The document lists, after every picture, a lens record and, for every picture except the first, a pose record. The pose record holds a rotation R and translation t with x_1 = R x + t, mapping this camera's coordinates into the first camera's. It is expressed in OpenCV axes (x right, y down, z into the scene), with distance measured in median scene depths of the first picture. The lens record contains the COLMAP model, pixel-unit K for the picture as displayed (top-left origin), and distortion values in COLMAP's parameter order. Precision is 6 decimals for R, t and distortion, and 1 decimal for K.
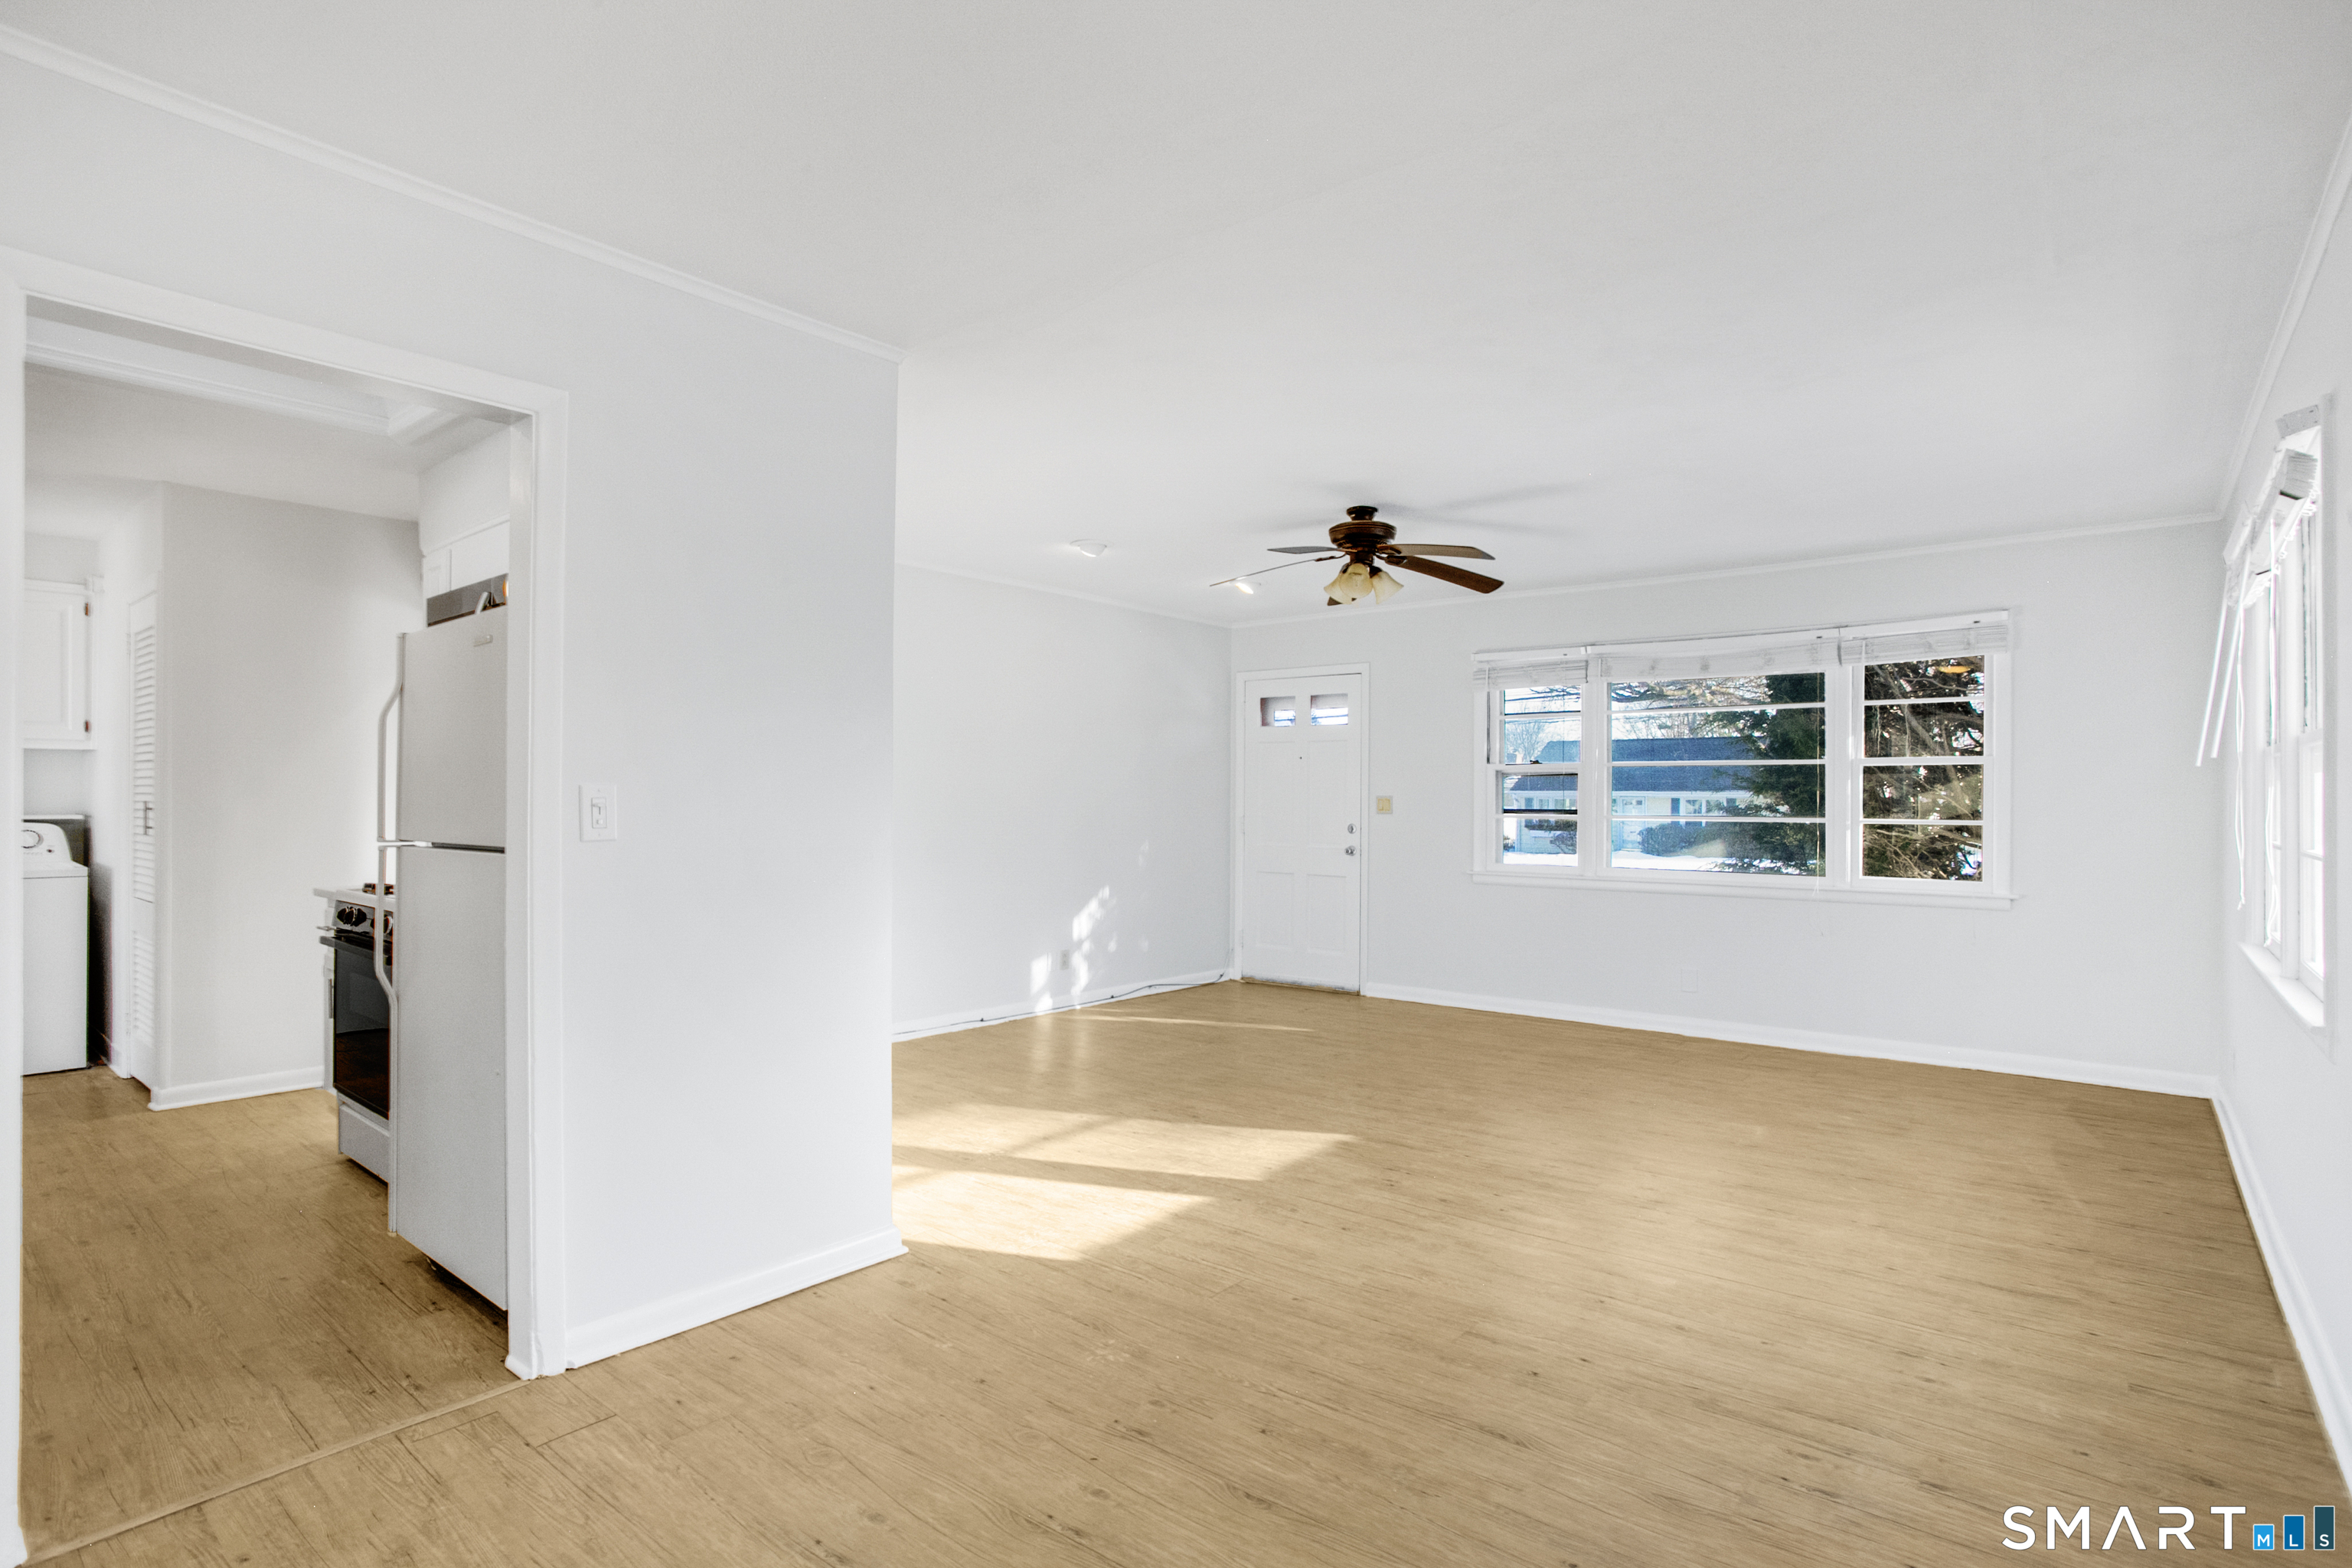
lens RADIAL K [[1160.7, 0, 1180.1], [0, 1160.7, 794.6], [0, 0, 1]] dist [-0.061268, 0.022626]
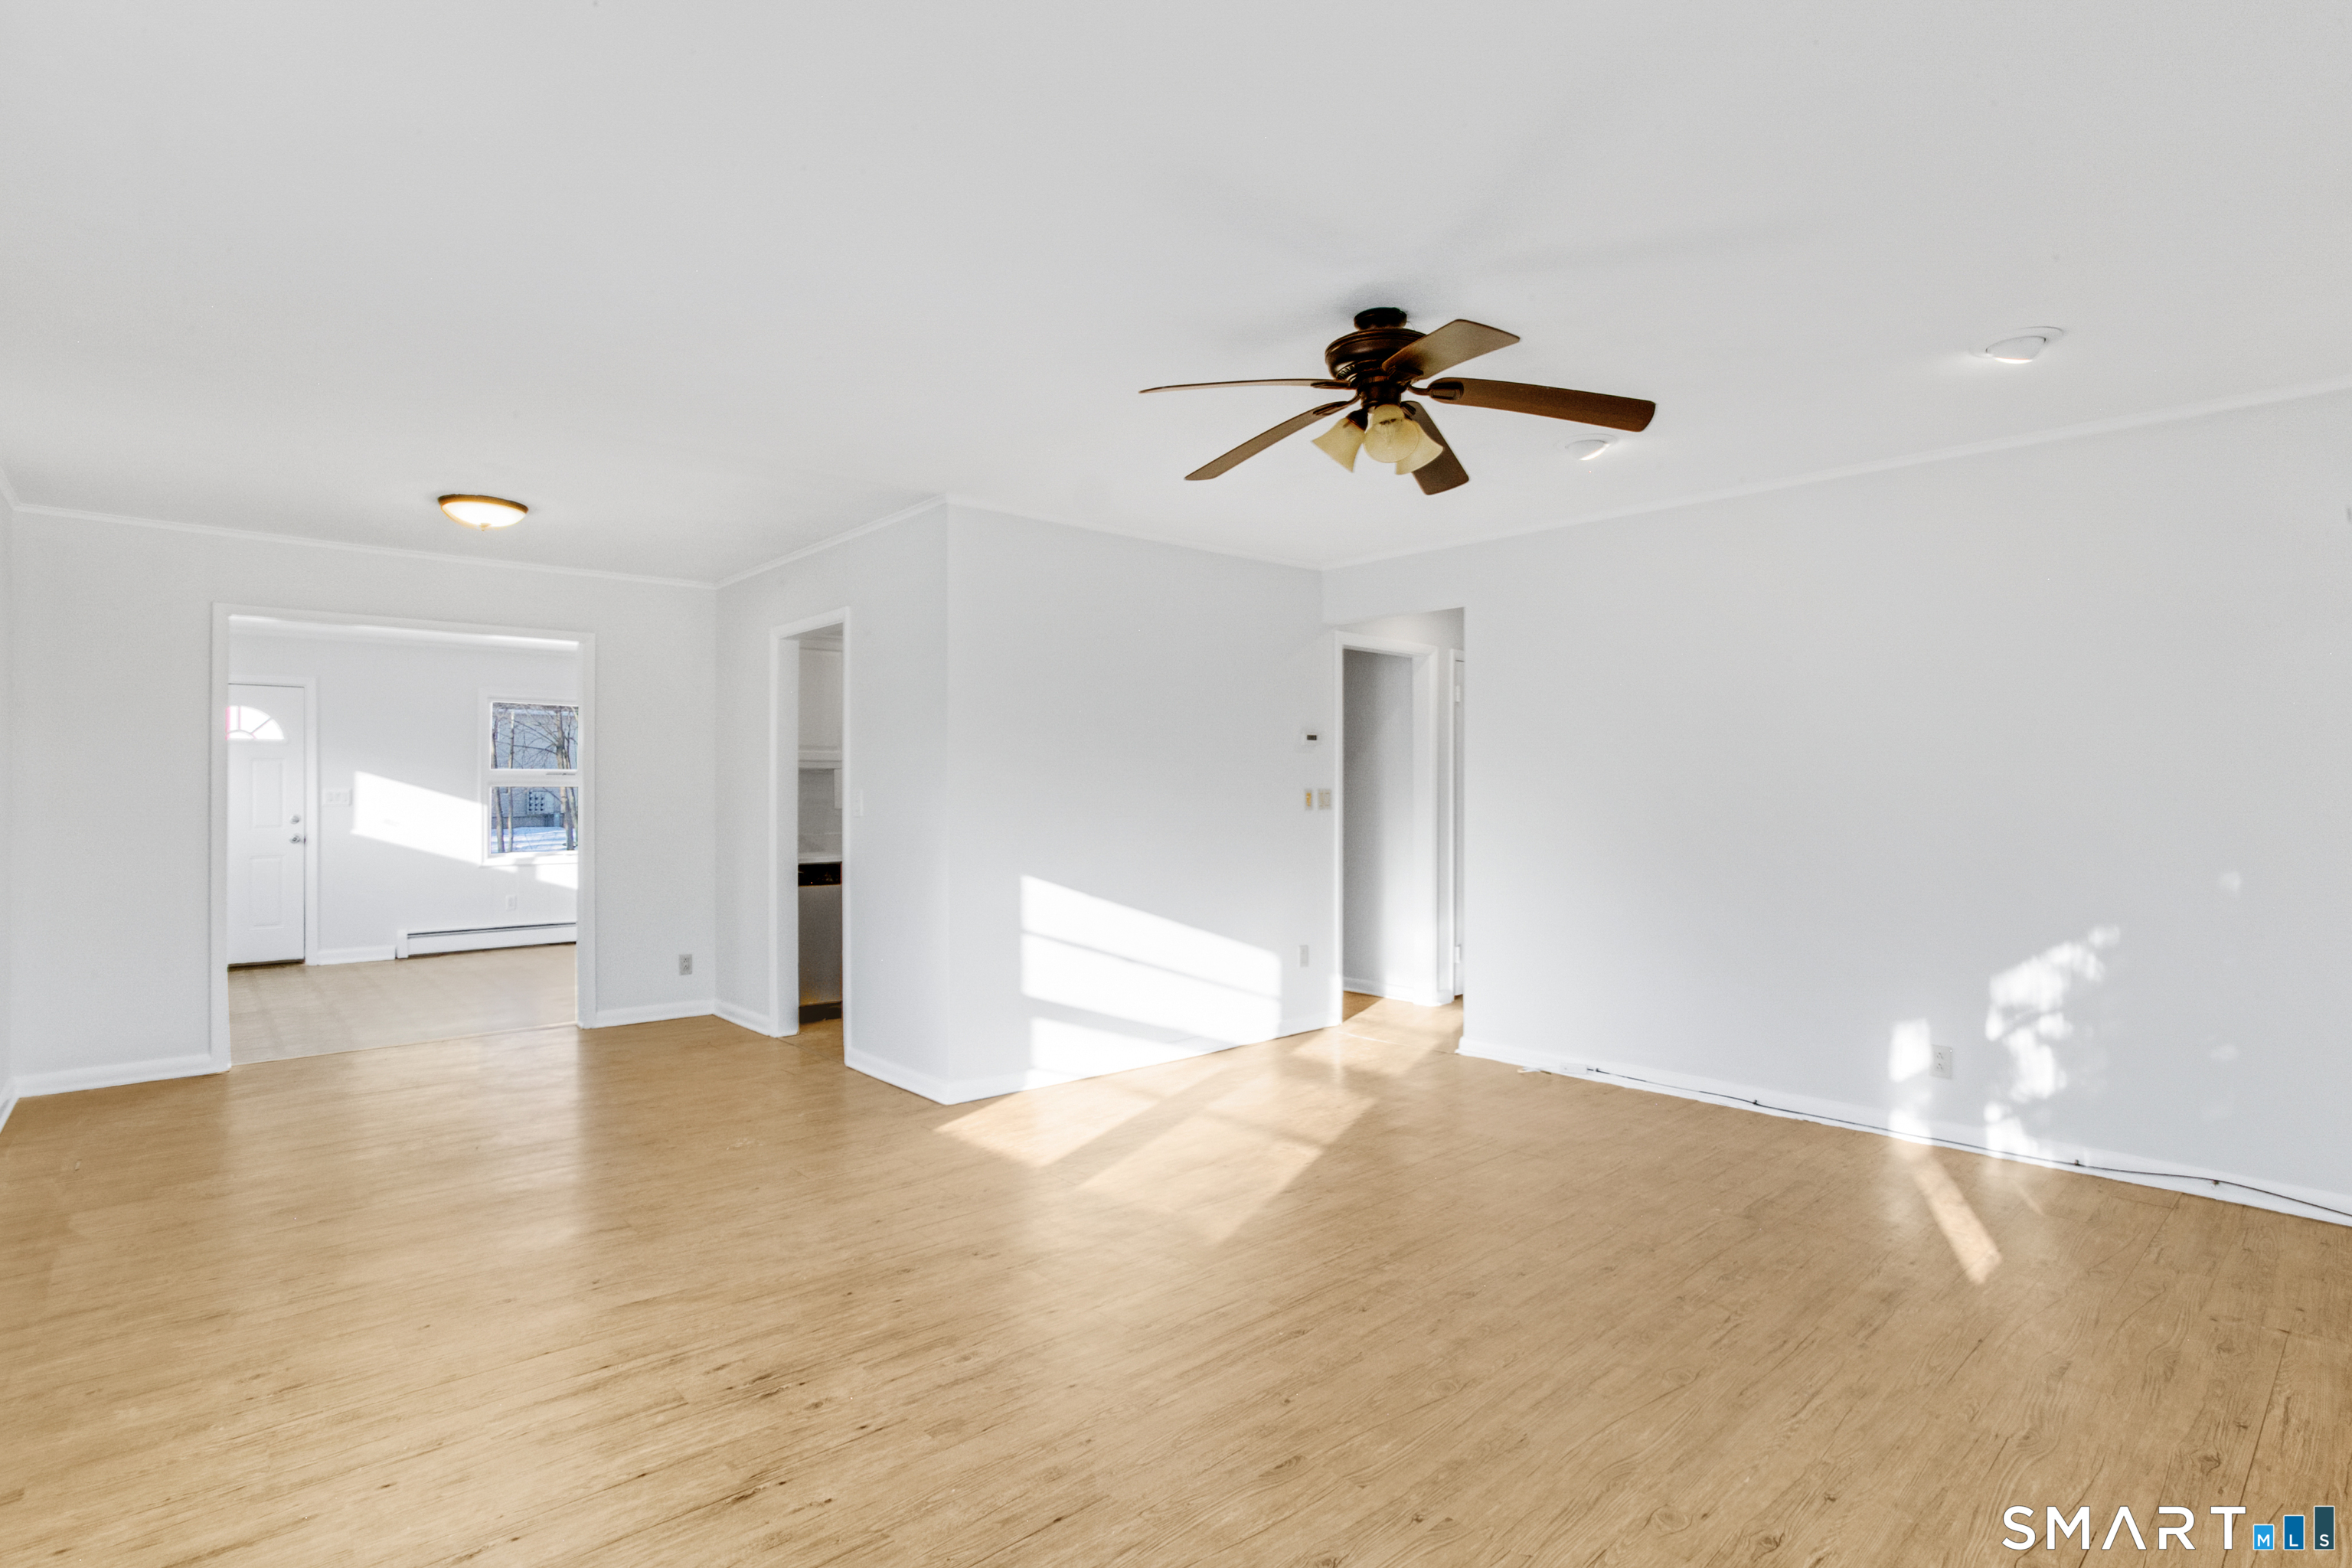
lens RADIAL K [[1160.7, 0, 1180.1], [0, 1160.7, 794.6], [0, 0, 1]] dist [-0.061268, 0.022626]
pose [[-0.151257, -0.004624, -0.988484, 1.145514], [0.007668, 0.999953, -0.005852, 0.010841], [0.988465, -0.008465, -0.151214, 1.474940]]
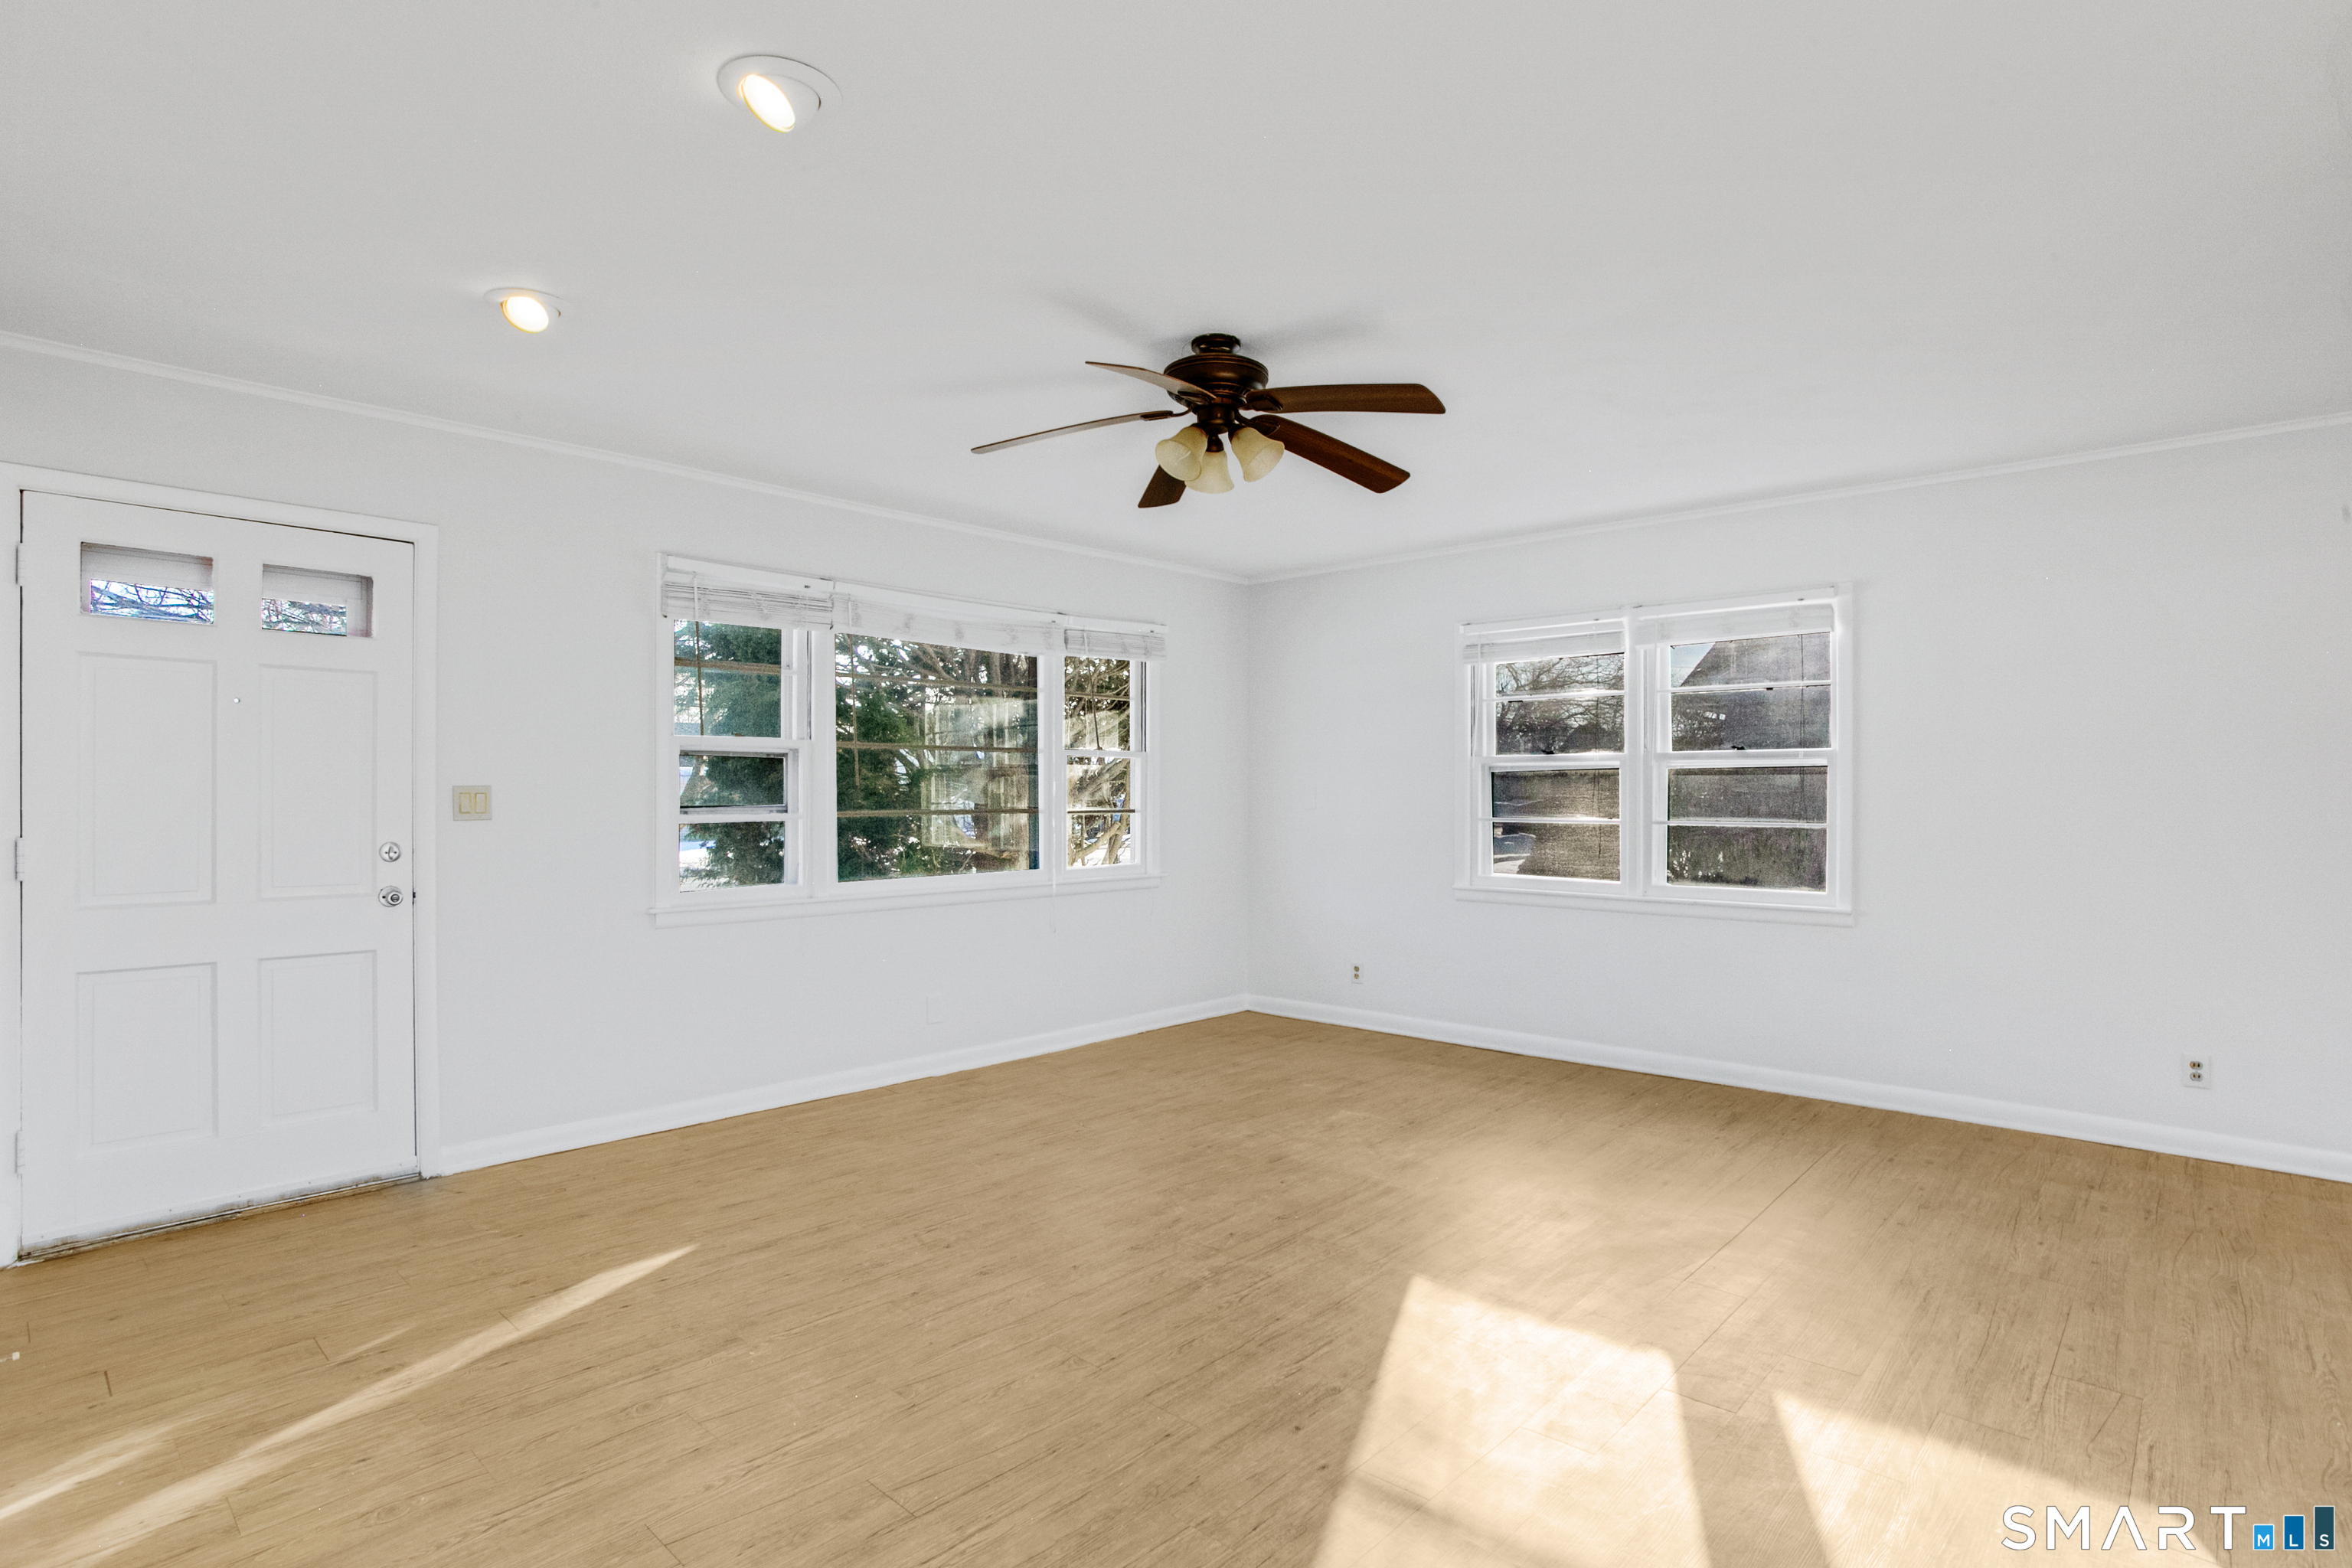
lens RADIAL K [[1160.7, 0, 1180.1], [0, 1160.7, 794.6], [0, 0, 1]] dist [-0.061268, 0.022626]
pose [[0.056148, -0.006026, 0.998404, -0.723412], [-0.005407, 0.999965, 0.006340, 0.001814], [-0.998408, -0.005755, 0.056113, 1.468595]]
